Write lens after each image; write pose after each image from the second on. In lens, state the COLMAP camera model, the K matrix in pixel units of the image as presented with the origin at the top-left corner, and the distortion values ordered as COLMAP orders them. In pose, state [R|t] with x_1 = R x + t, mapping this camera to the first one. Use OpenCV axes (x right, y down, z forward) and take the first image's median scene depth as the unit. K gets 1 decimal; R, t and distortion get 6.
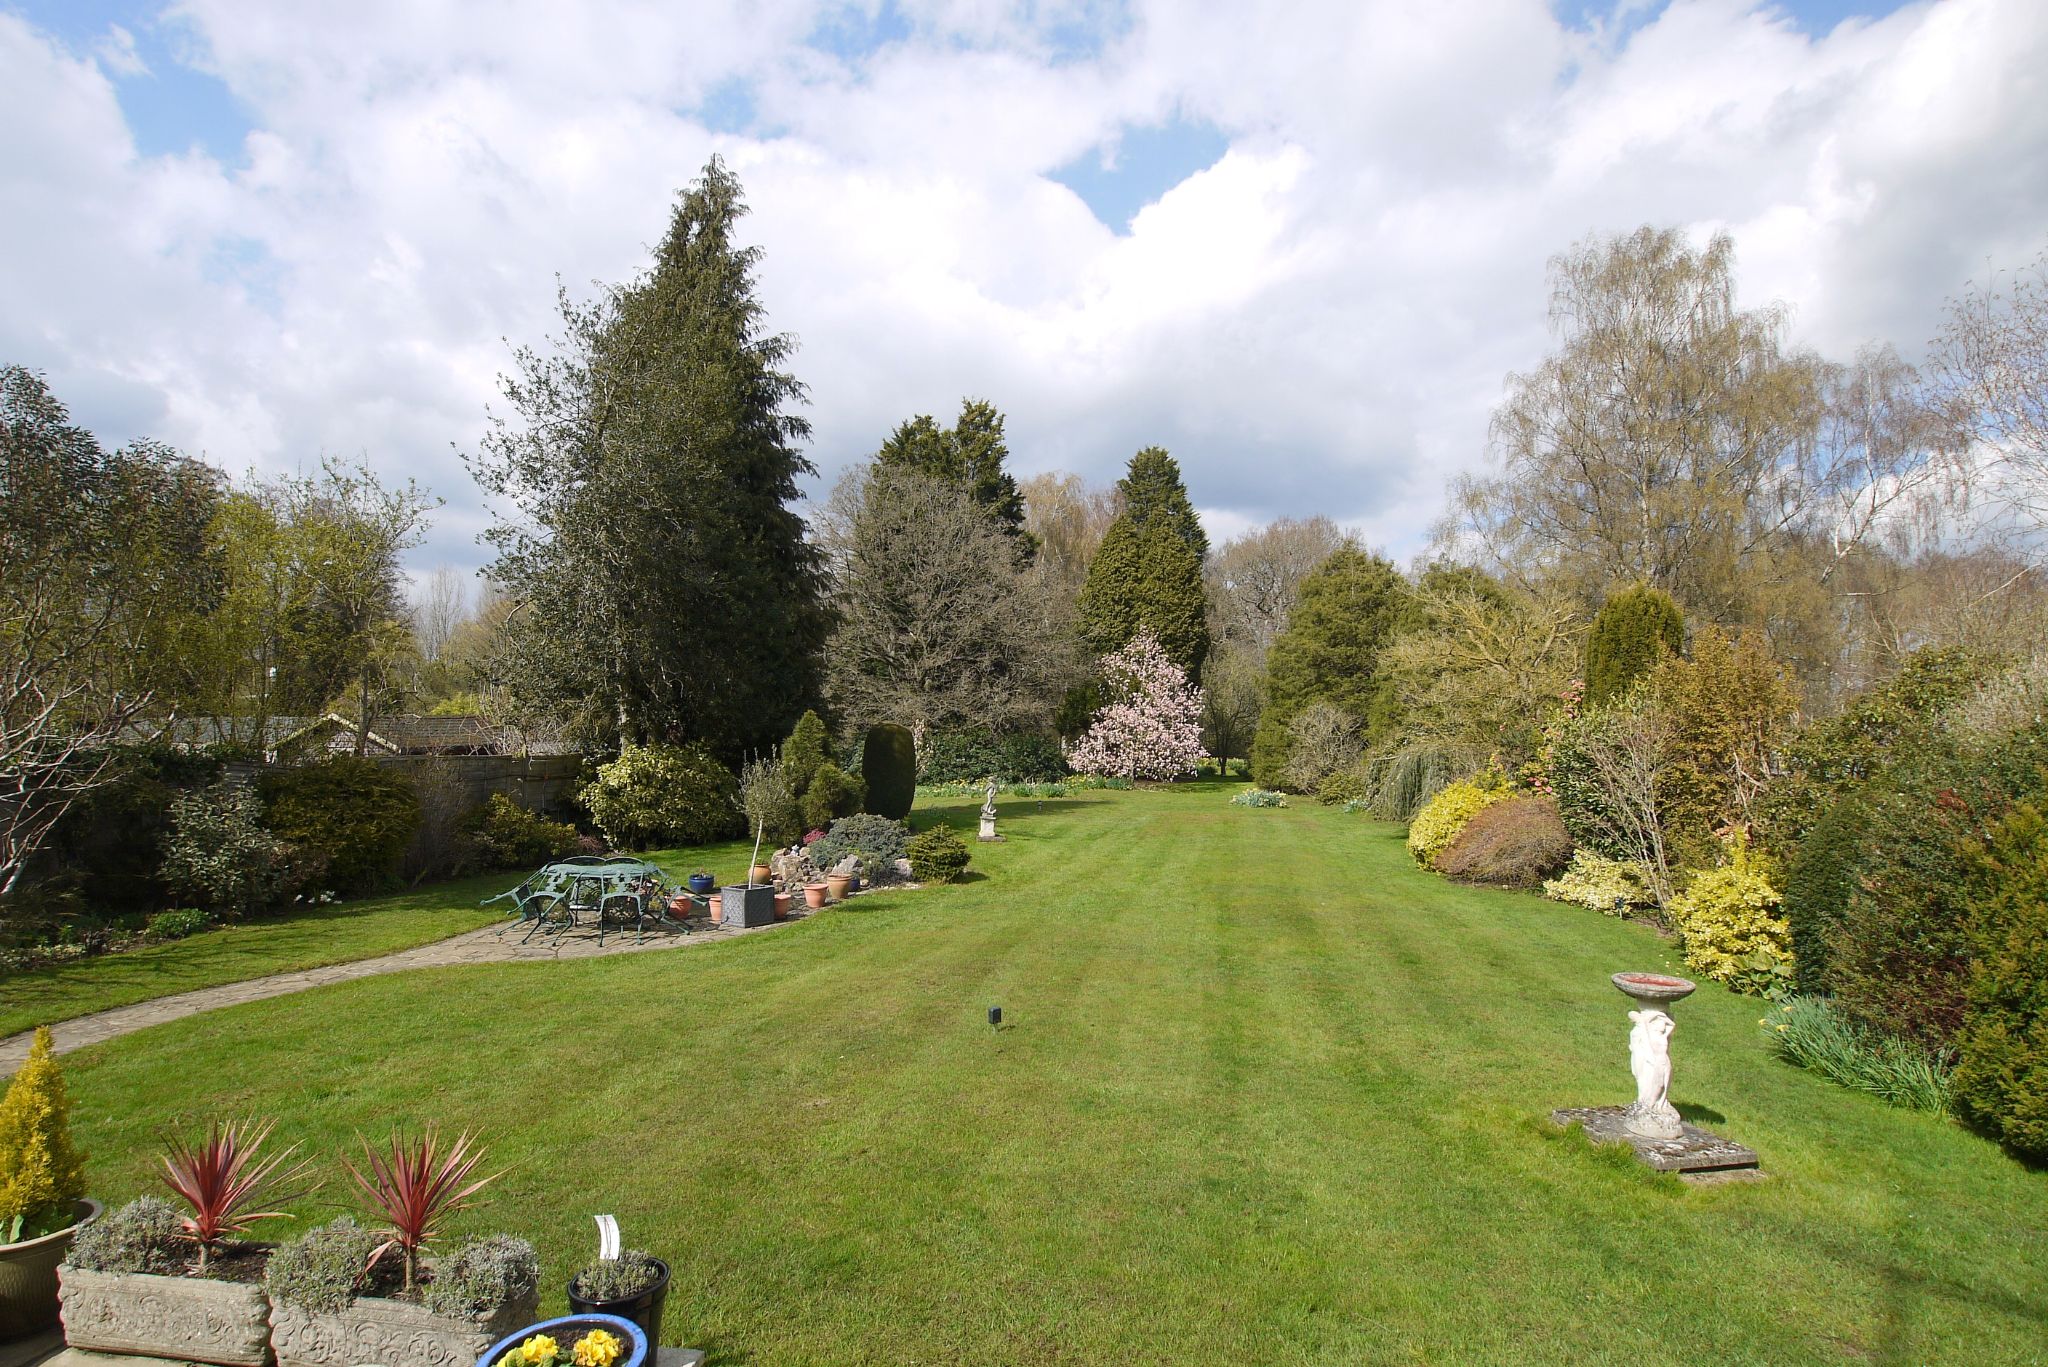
lens RADIAL K [[1076.1, 0, 1024.0], [0, 1076.1, 683.5], [0, 0, 1]] dist [-0.022087, -0.000634]
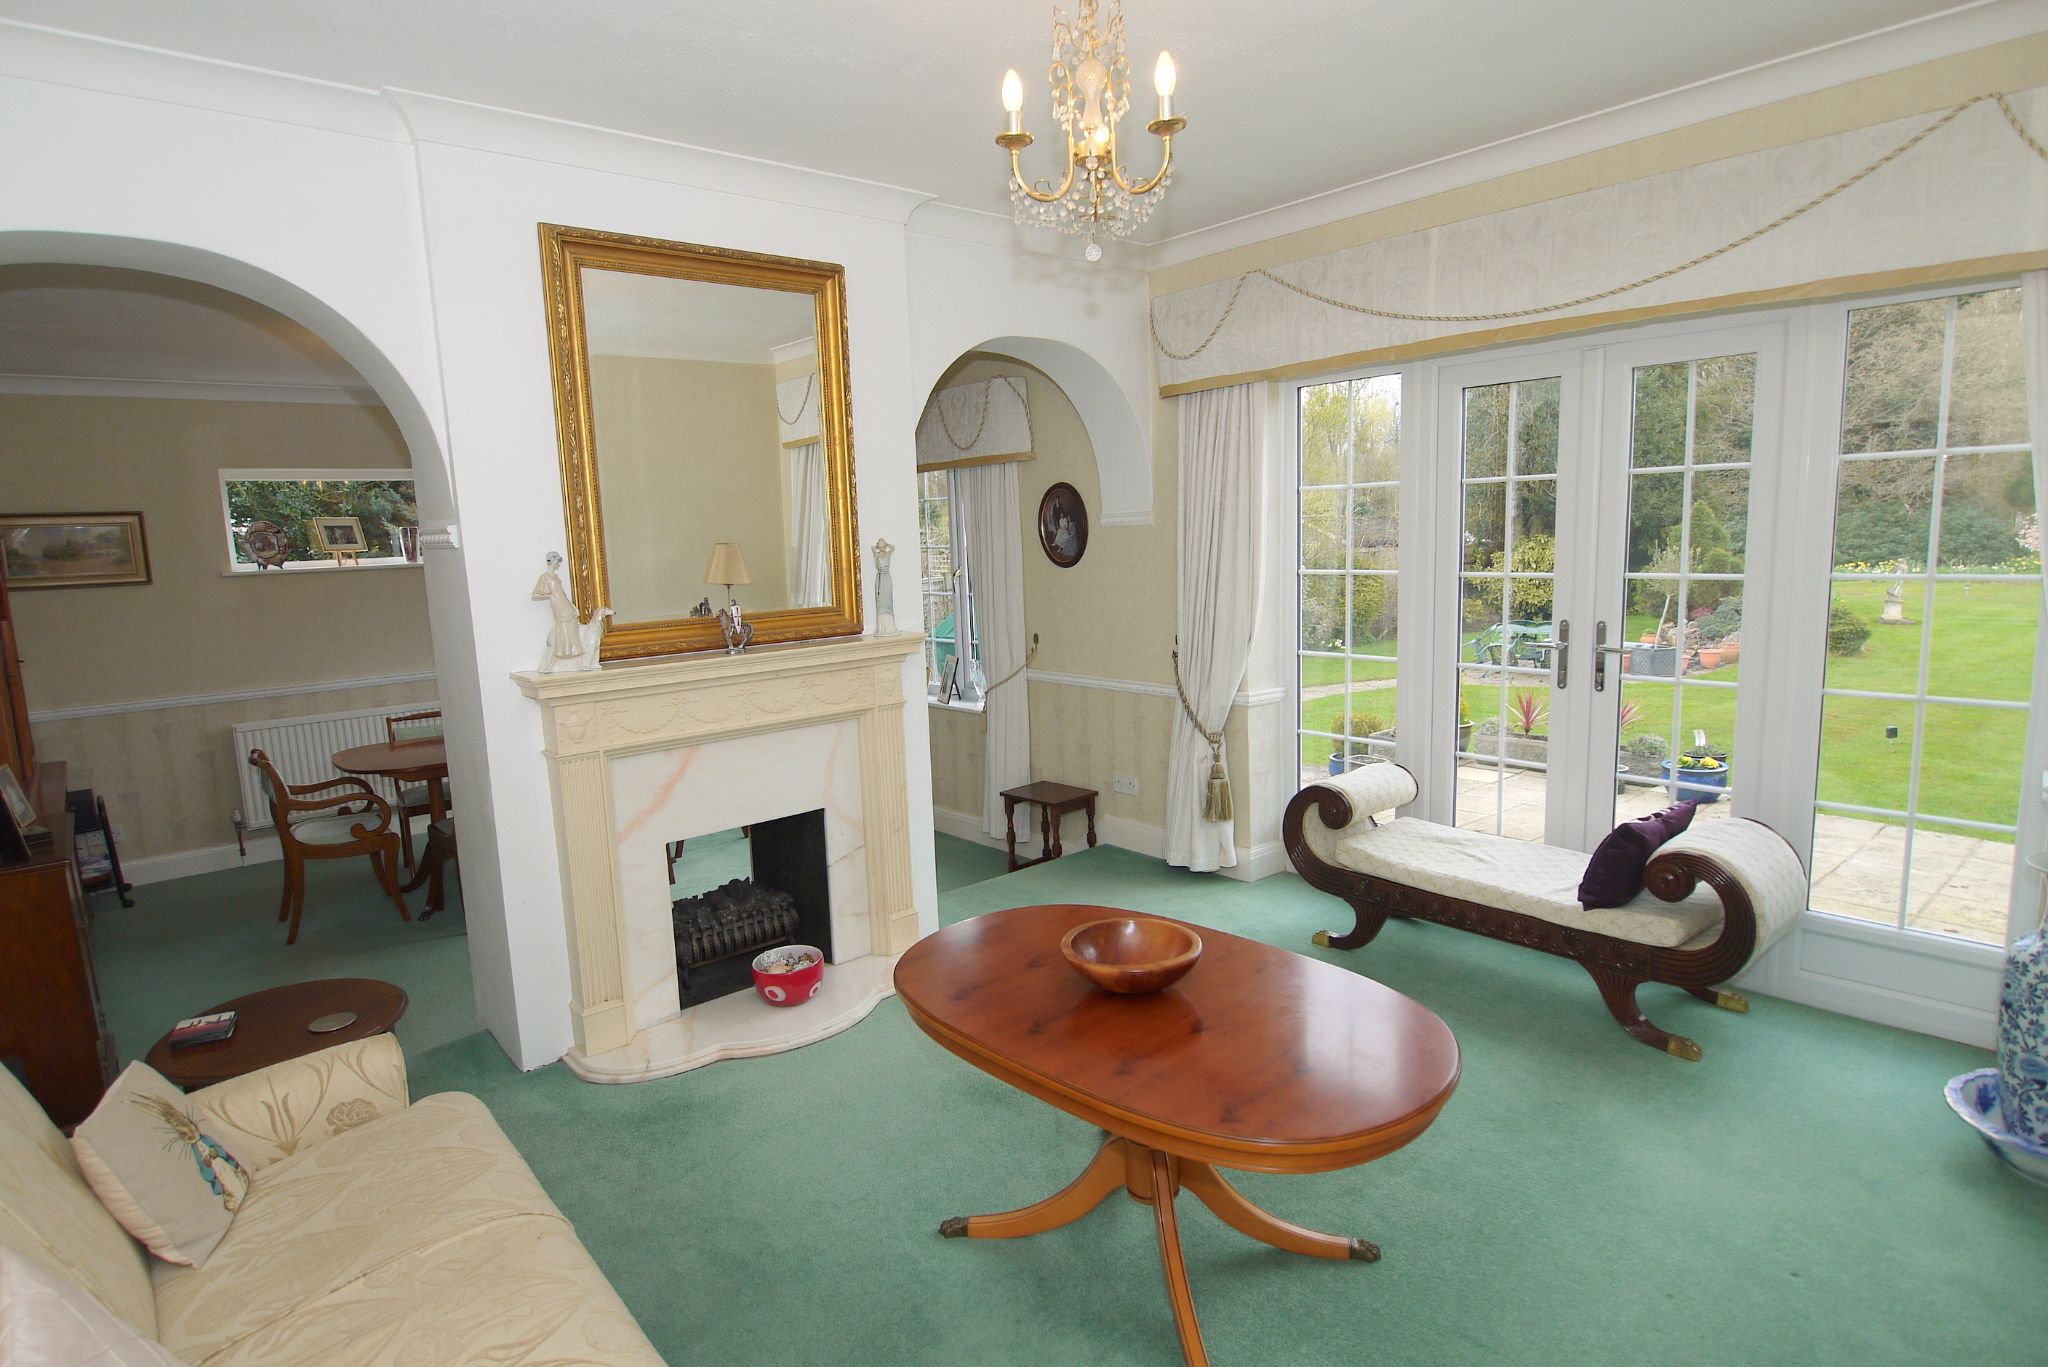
lens RADIAL K [[1076.1, 0, 1024.0], [0, 1076.1, 683.5], [0, 0, 1]] dist [-0.022087, -0.000634]
pose [[0.751909, 0.061599, -0.656383, 0.006426], [0.068594, 0.982912, 0.170820, -0.015535], [0.655689, -0.173465, 0.734835, -0.186236]]
